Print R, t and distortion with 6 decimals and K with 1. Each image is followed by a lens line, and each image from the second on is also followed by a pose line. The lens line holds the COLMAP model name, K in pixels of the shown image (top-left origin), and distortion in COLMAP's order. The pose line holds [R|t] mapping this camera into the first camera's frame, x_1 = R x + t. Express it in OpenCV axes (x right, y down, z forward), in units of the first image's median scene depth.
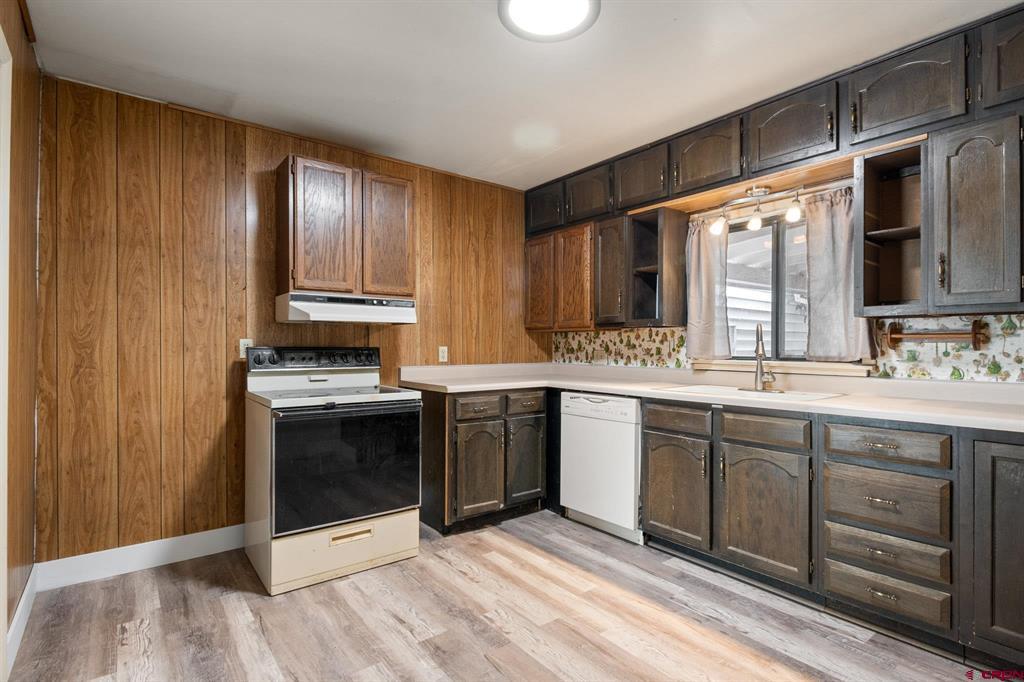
lens RADIAL K [[510.4, 0, 512.0], [0, 510.4, 341.0], [0, 0, 1]] dist [-0.000830, -0.000129]
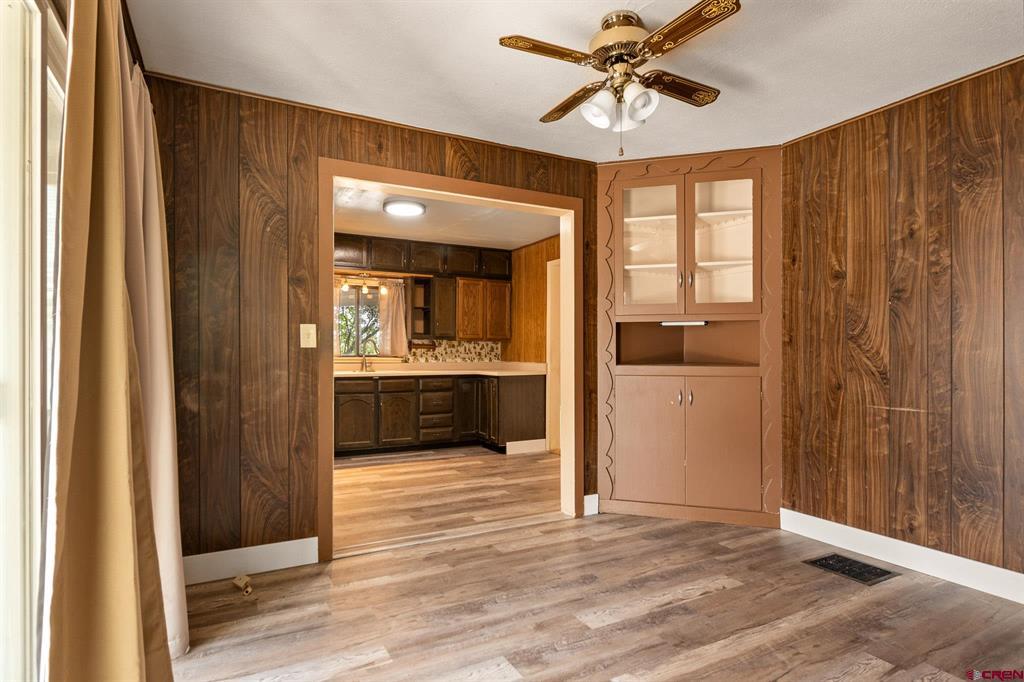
lens RADIAL K [[567.6, 0, 512.0], [0, 567.6, 341.0], [0, 0, 1]] dist [0.002130, 0.001394]
pose [[0.157212, 0.019515, 0.987372, -2.032440], [-0.008028, 0.999797, -0.018483, 0.014165], [-0.987532, -0.005021, 0.157336, 0.061508]]
